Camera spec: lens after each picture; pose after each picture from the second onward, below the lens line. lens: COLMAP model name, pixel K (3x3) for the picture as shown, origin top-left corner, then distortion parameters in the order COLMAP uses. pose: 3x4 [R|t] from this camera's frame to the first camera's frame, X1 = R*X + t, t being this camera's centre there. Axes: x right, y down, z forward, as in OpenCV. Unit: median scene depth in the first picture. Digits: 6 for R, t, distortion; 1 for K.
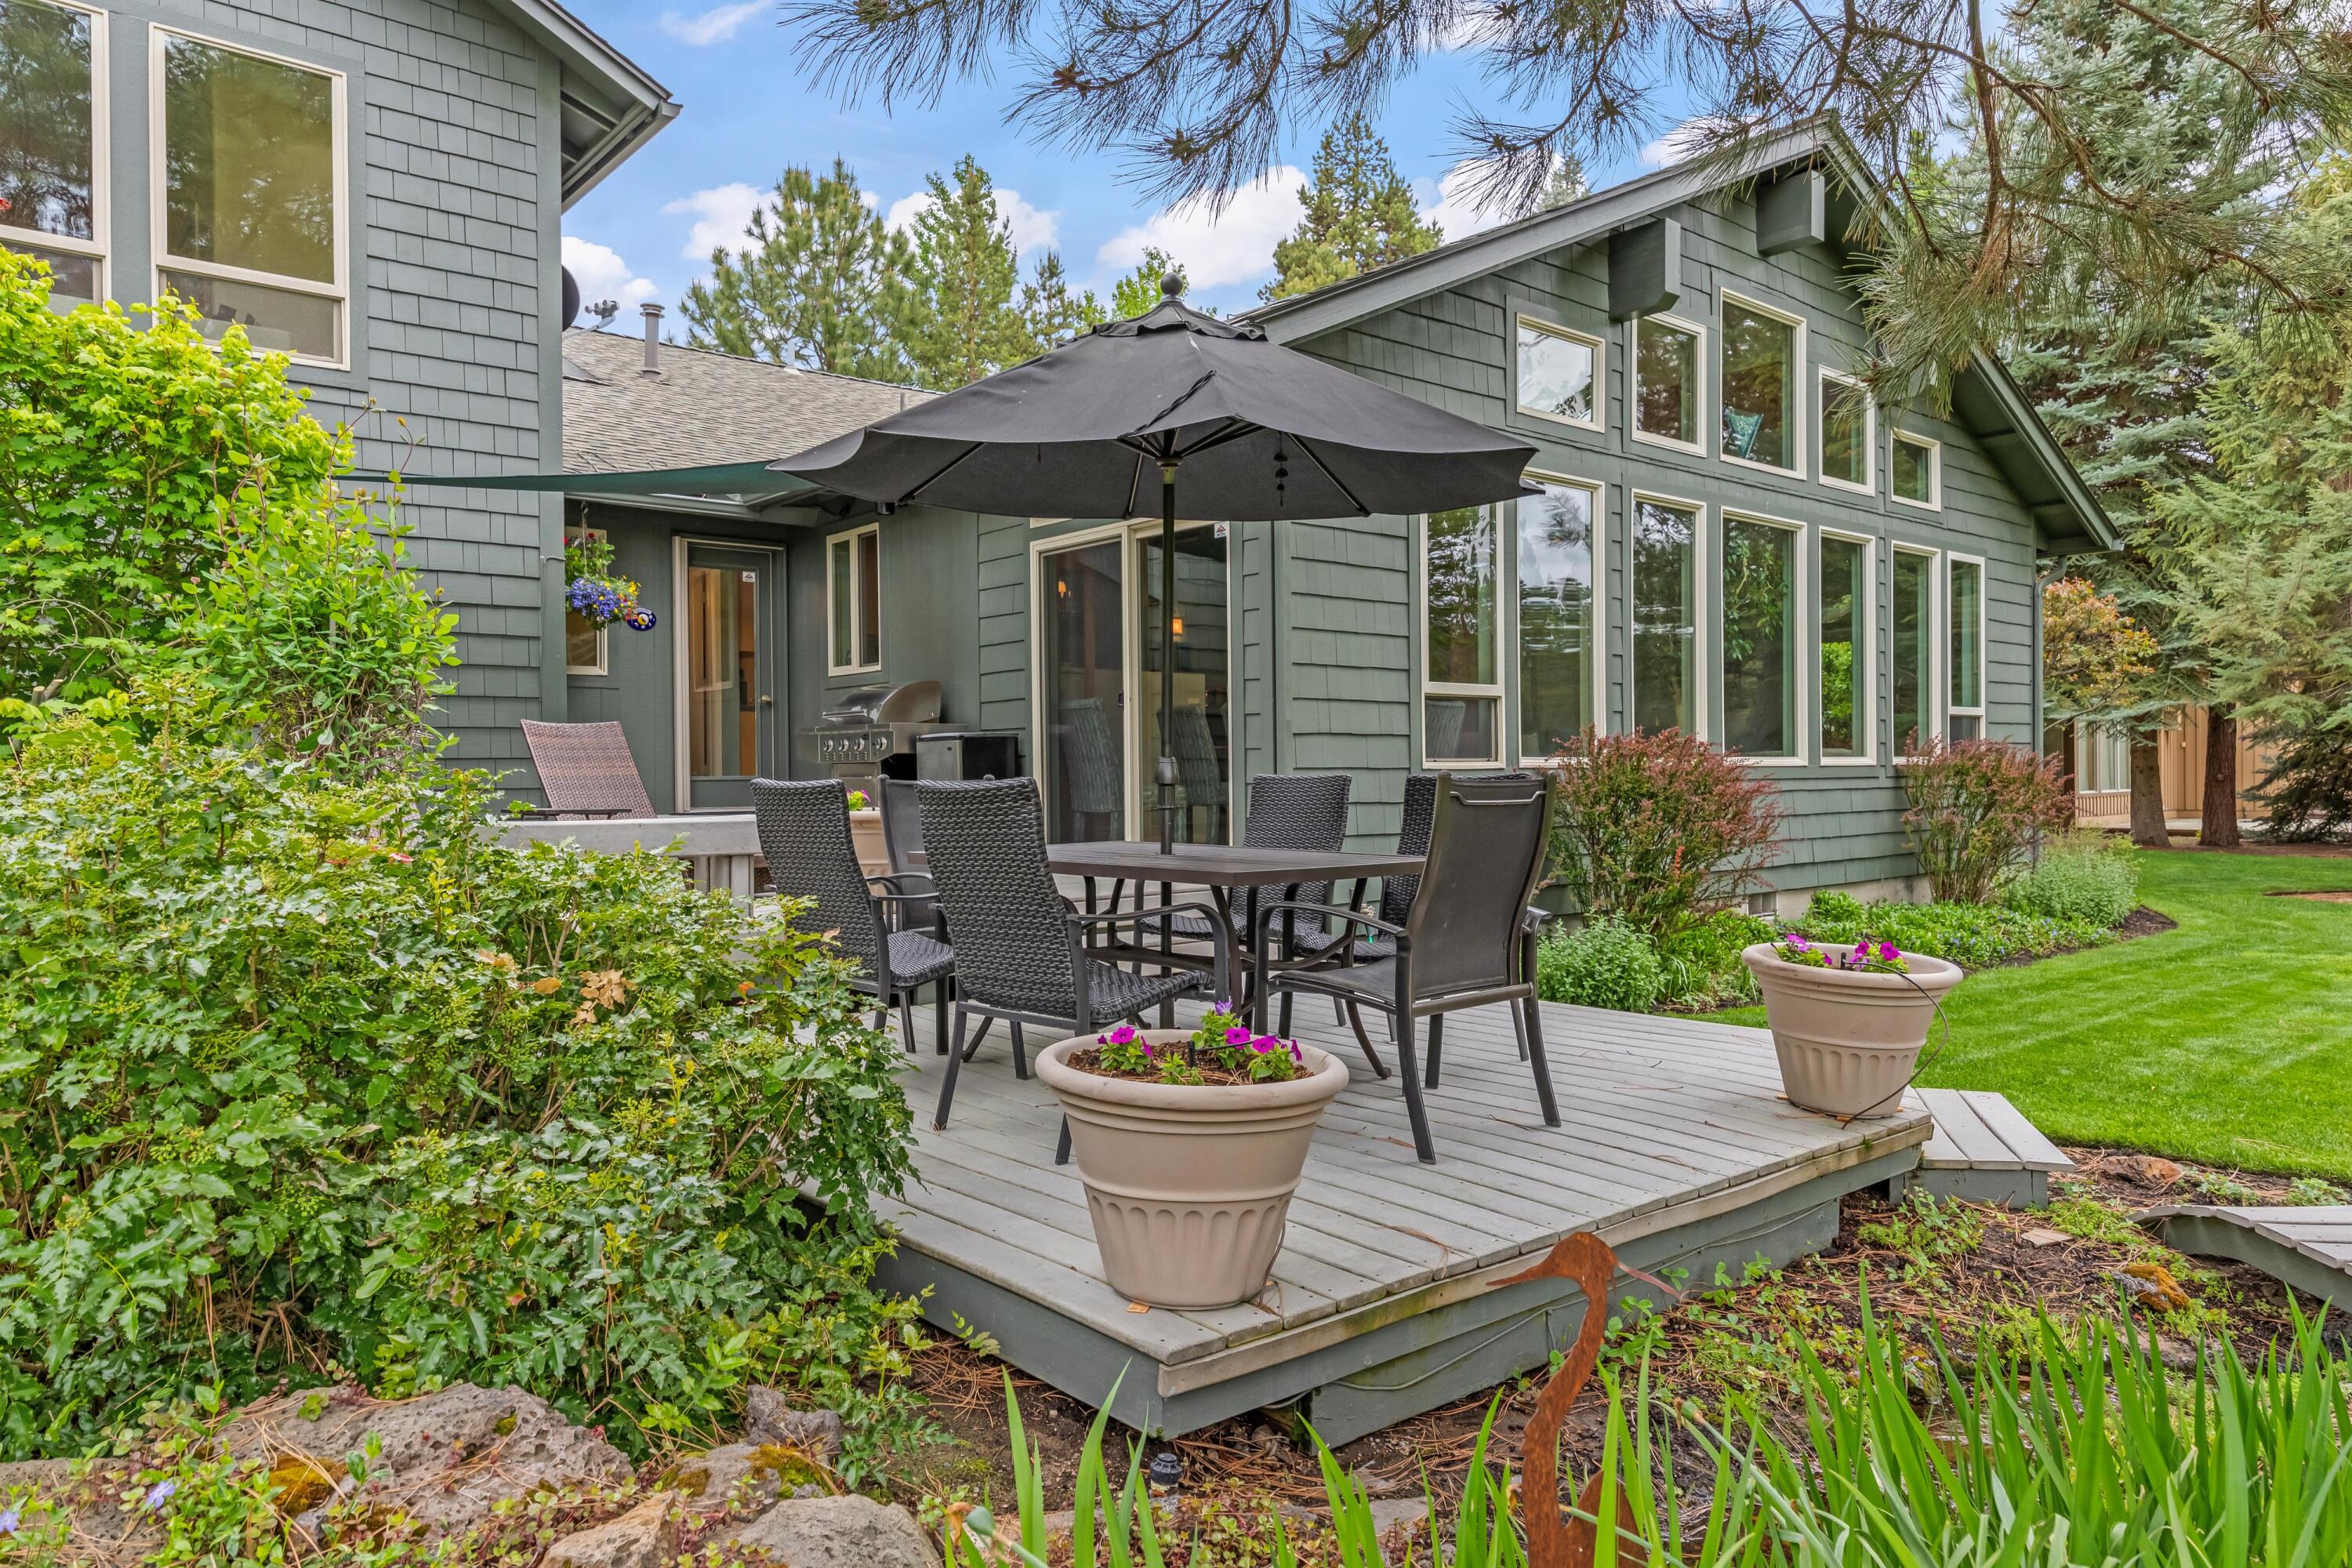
lens RADIAL K [[1507.6, 0, 1179.2], [0, 1507.6, 815.8], [0, 0, 1]] dist [-0.005370, -0.002124]
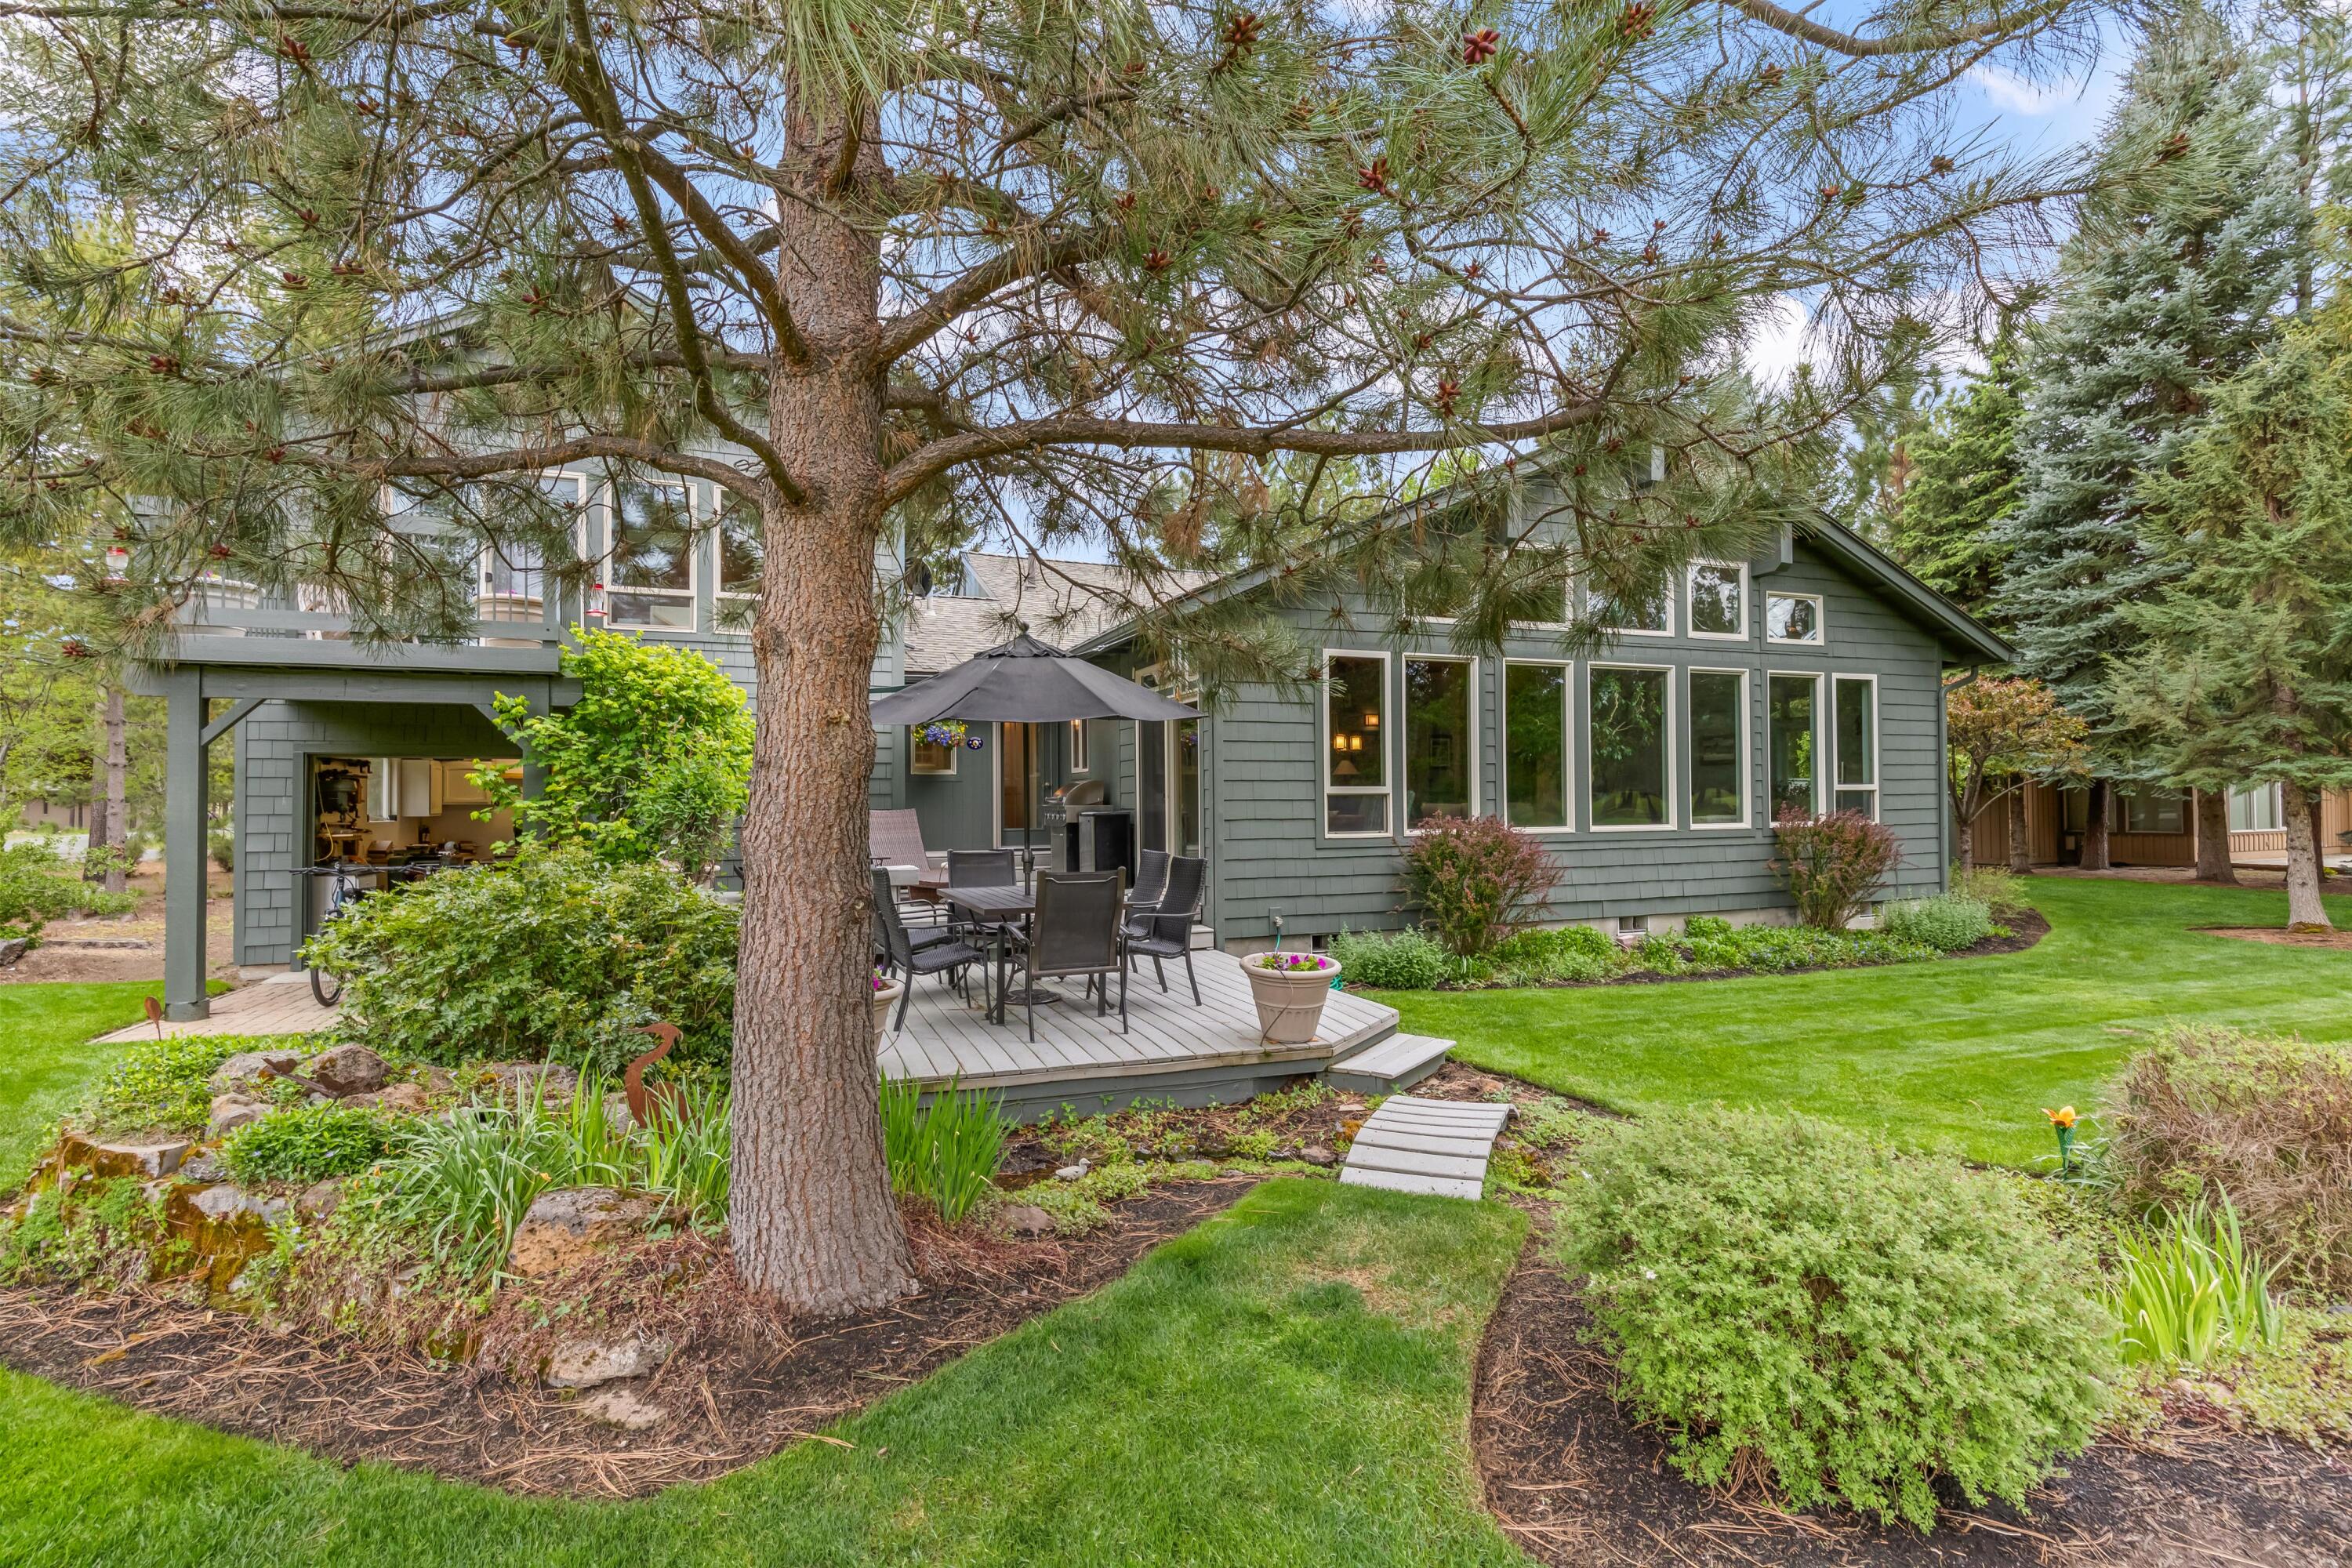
lens RADIAL K [[1095.2, 0, 1176.0], [0, 1095.2, 784.0], [0, 0, 1]] dist [-0.000677, -0.000057]
pose [[0.943251, -0.002939, -0.332068, 0.309226], [-0.010131, 0.999241, -0.037619, -0.032818], [0.331927, 0.038848, 0.942505, -0.165897]]
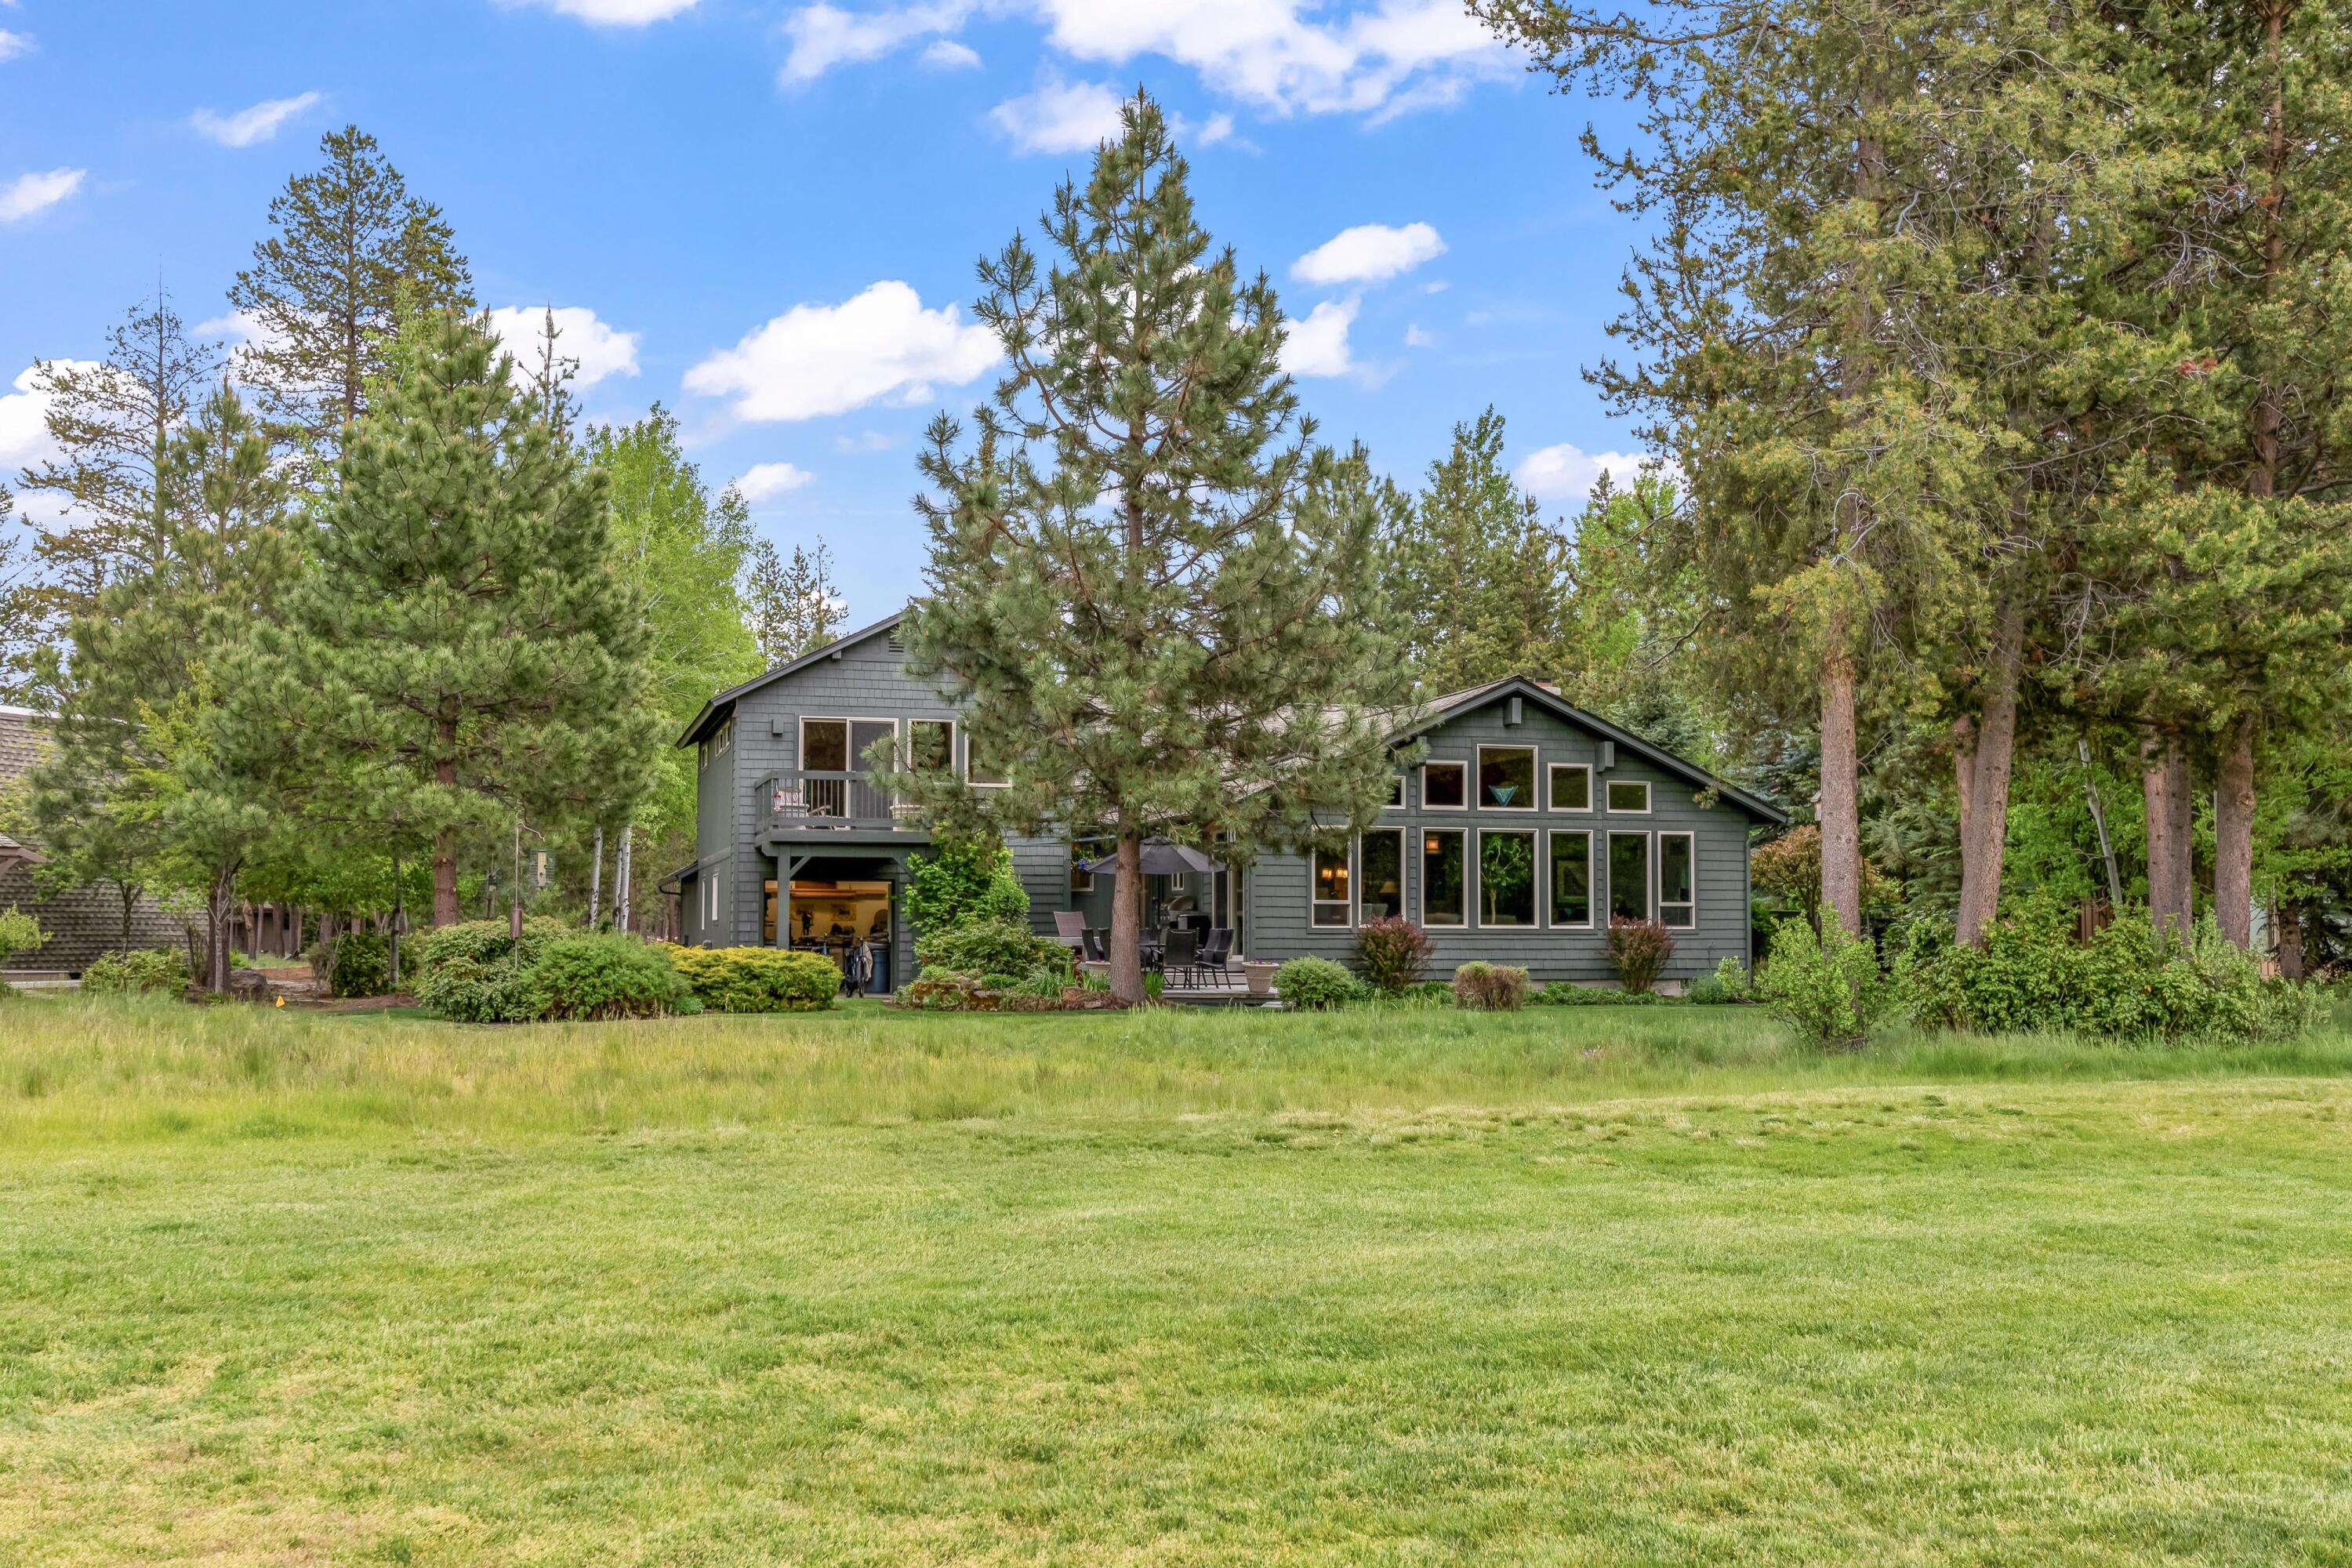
lens RADIAL K [[2289.2, 0, 1176.0], [0, 2289.2, 784.0], [0, 0, 1]] dist [-0.001838, 0.000365]
pose [[0.913080, -0.017620, -0.407399, 1.380869], [-0.022083, 0.995463, -0.092547, 0.088316], [0.407181, 0.093499, 0.908549, -2.590449]]
